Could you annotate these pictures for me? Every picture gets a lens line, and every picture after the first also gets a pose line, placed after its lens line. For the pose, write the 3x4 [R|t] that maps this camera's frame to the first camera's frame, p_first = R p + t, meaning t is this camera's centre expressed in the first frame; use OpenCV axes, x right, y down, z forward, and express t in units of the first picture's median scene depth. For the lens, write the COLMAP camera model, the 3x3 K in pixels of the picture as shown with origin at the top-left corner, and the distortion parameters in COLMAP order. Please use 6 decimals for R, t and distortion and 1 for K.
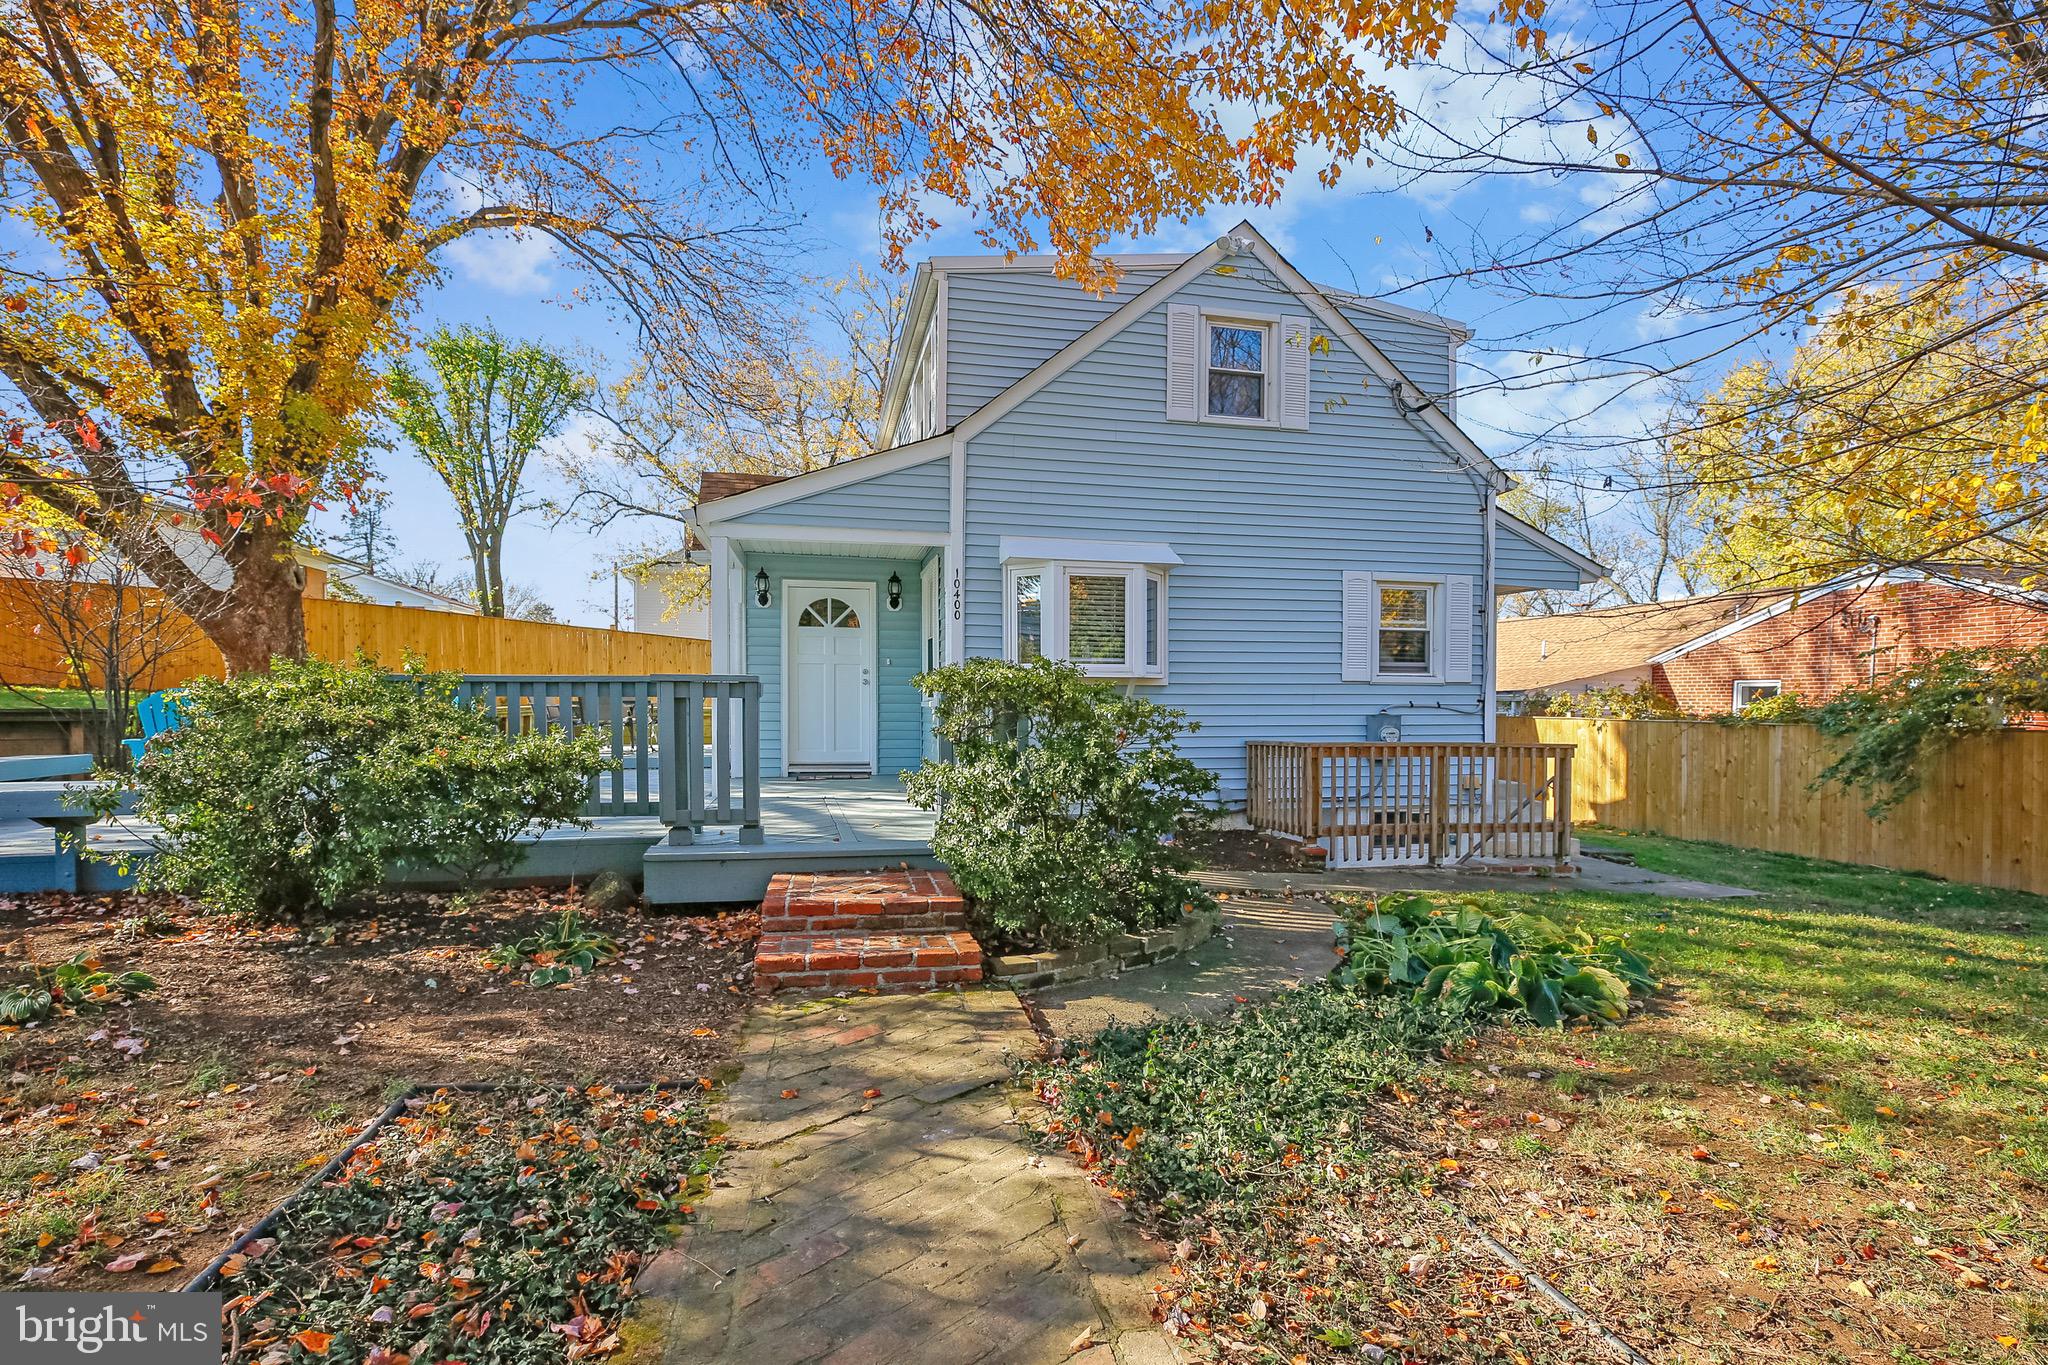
lens RADIAL K [[937.2, 0, 1023.6], [0, 937.2, 698.1], [0, 0, 1]] dist [-0.003285, 0.000030]
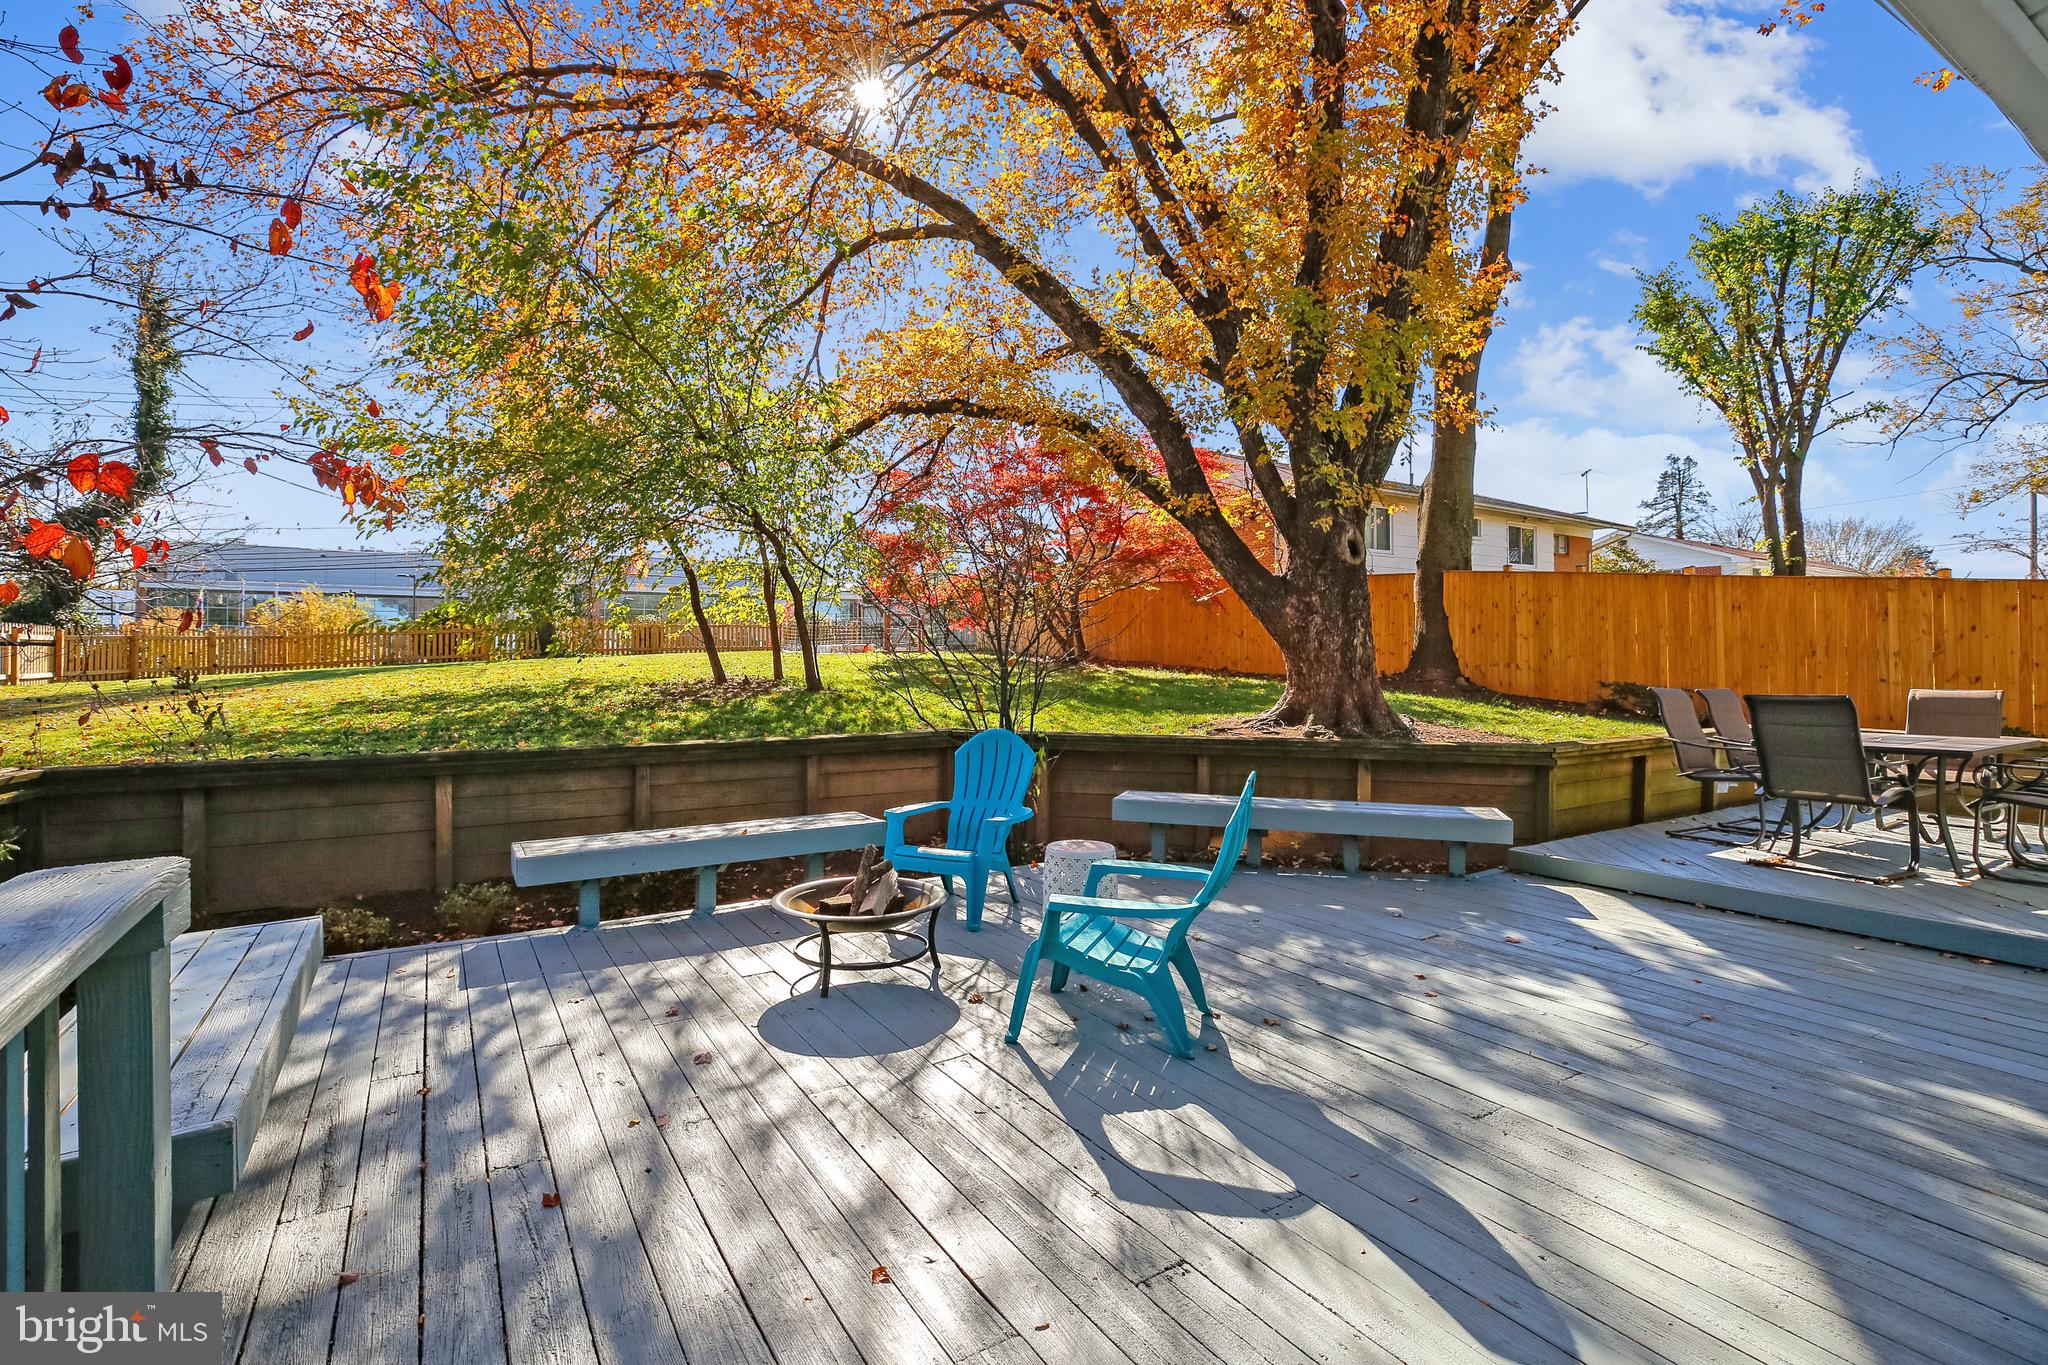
lens RADIAL K [[937.2, 0, 1020.0], [0, 937.2, 651.0], [0, 0, 1]] dist [-0.003285, 0.000030]
pose [[0.321178, -0.012442, -0.946937, -0.051926], [0.000246, 0.999915, -0.013054, -0.012746], [0.947019, 0.003960, 0.321153, 0.174321]]
